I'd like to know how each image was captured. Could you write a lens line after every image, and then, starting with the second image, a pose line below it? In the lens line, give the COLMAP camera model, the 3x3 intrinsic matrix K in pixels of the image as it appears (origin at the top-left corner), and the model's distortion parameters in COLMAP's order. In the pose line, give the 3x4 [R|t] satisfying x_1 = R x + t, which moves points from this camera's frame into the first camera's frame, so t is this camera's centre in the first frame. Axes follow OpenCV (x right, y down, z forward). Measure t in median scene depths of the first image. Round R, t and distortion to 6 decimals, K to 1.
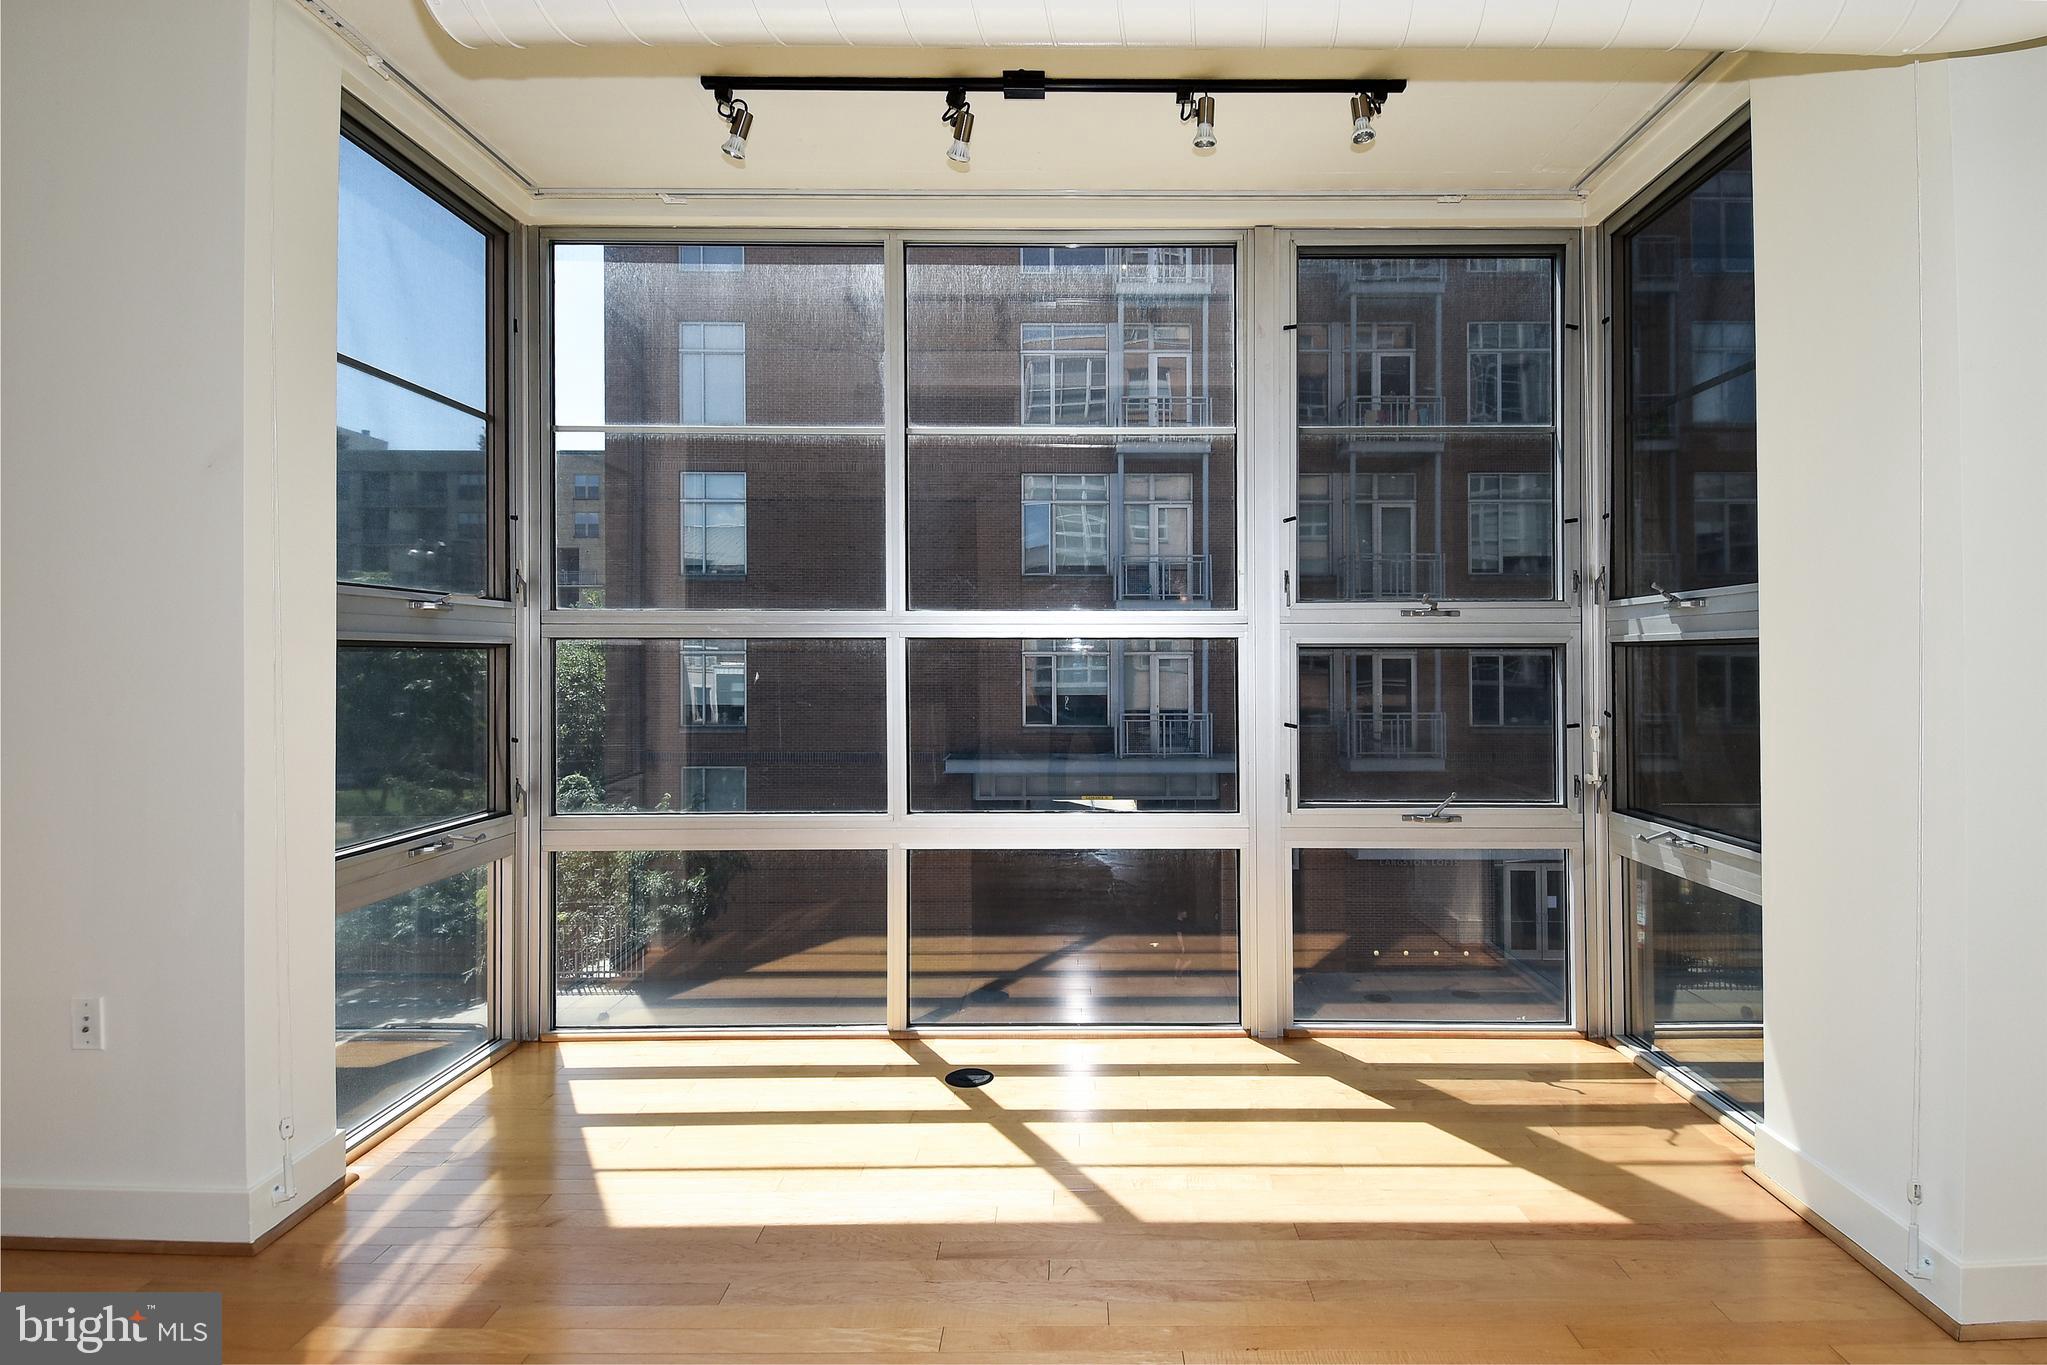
lens RADIAL K [[1065.4, 0, 1036.0], [0, 1065.4, 654.4], [0, 0, 1]] dist [0.051771, -0.045859]
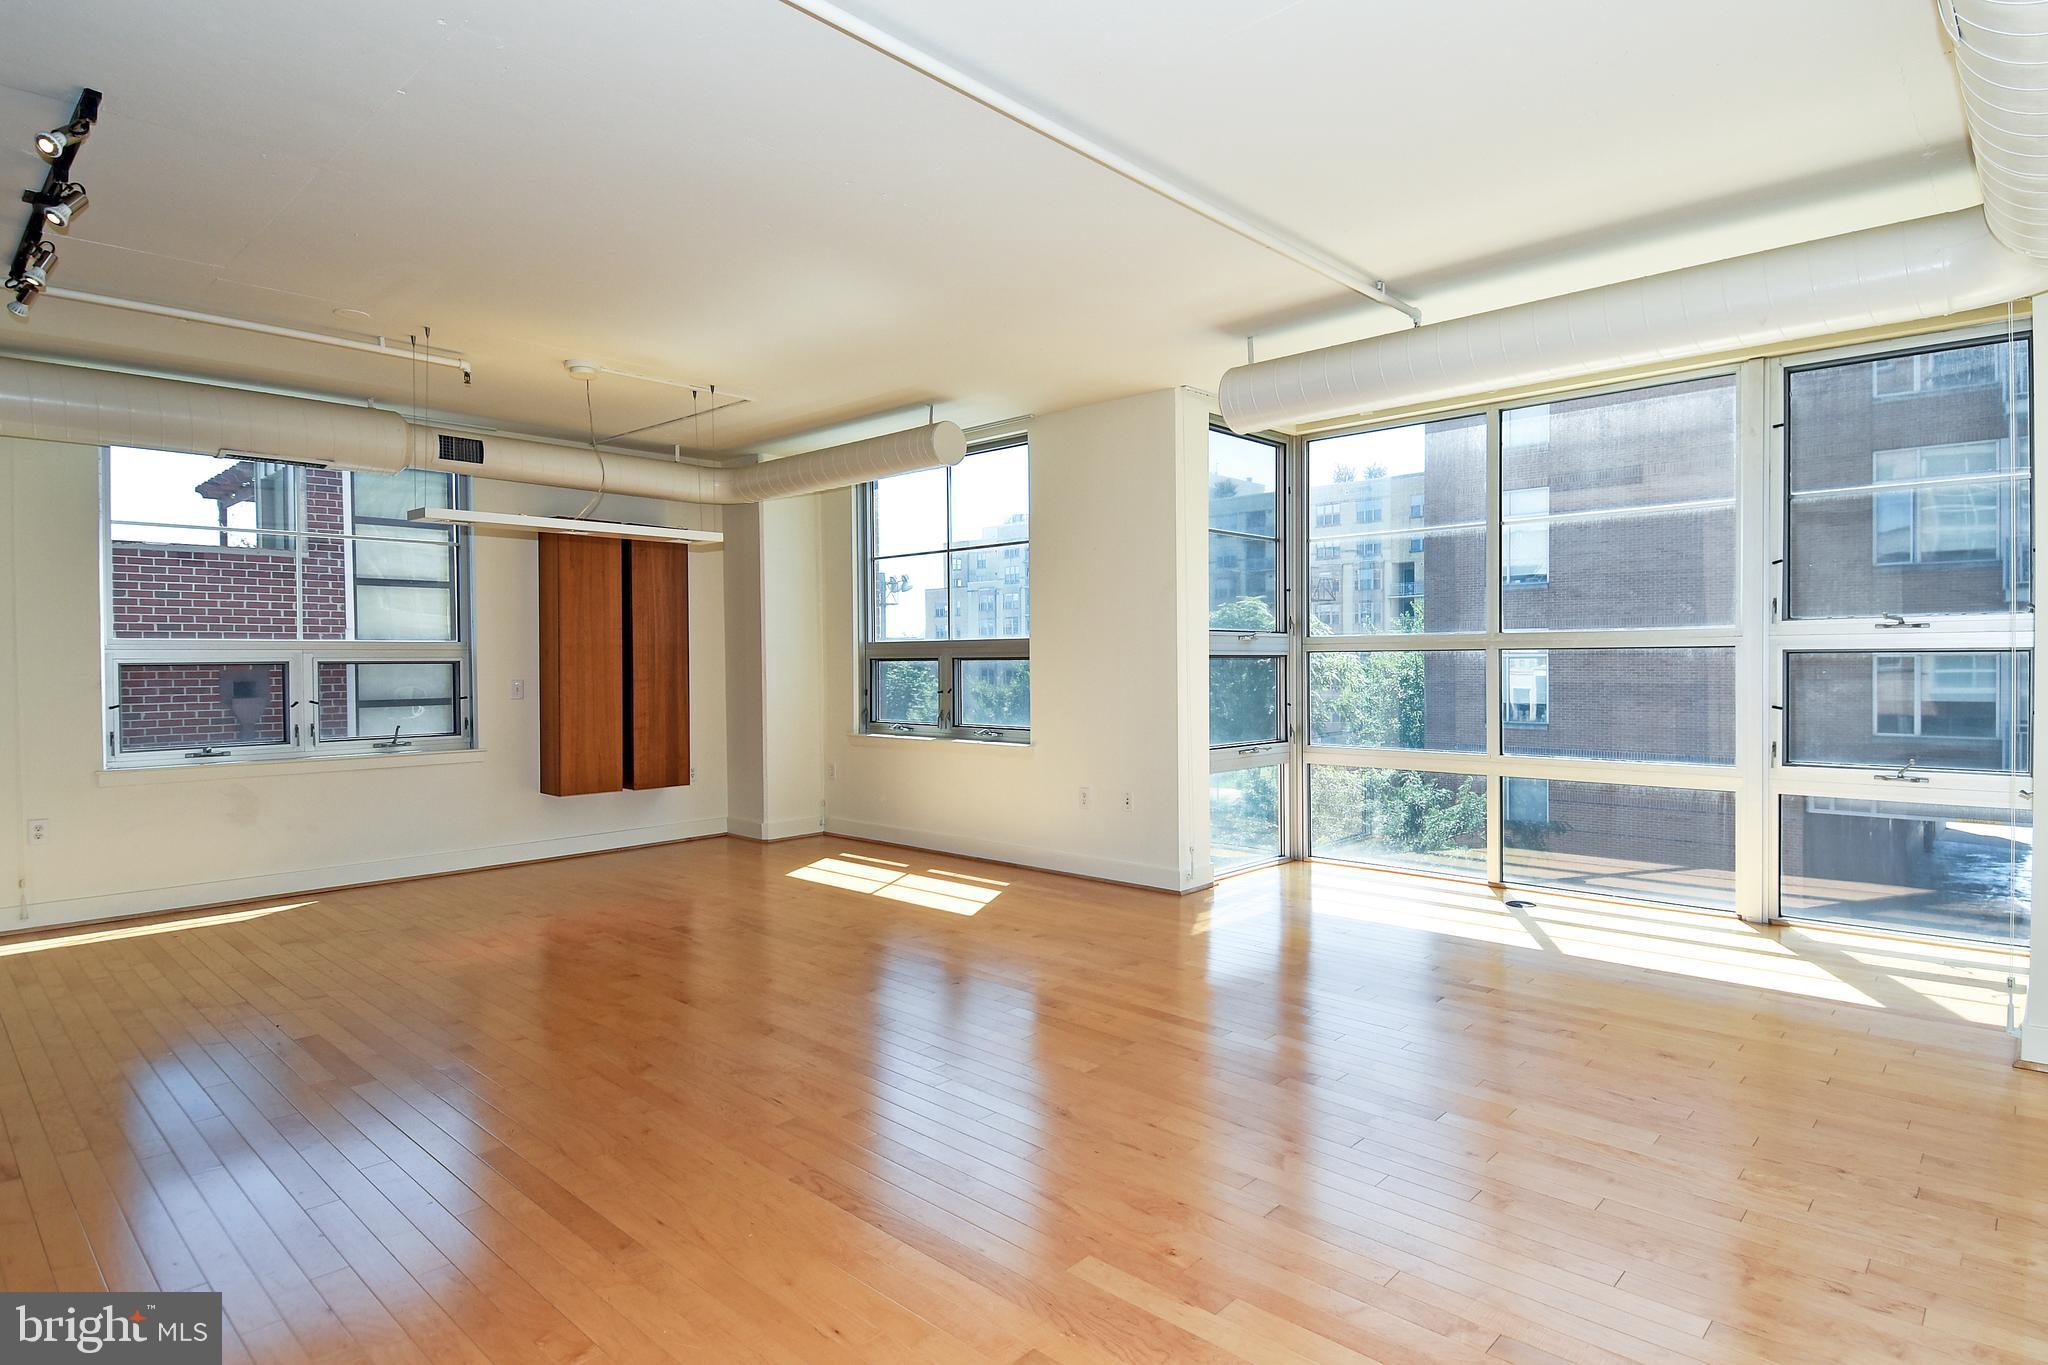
lens RADIAL K [[1089.5, 0, 1022.4], [0, 1089.5, 663.8], [0, 0, 1]] dist [0.052681, -0.050861]
pose [[0.720467, -0.003903, -0.693478, 0.536627], [0.008205, 0.999962, 0.002897, -0.003718], [0.693441, -0.007778, 0.720472, -0.753748]]
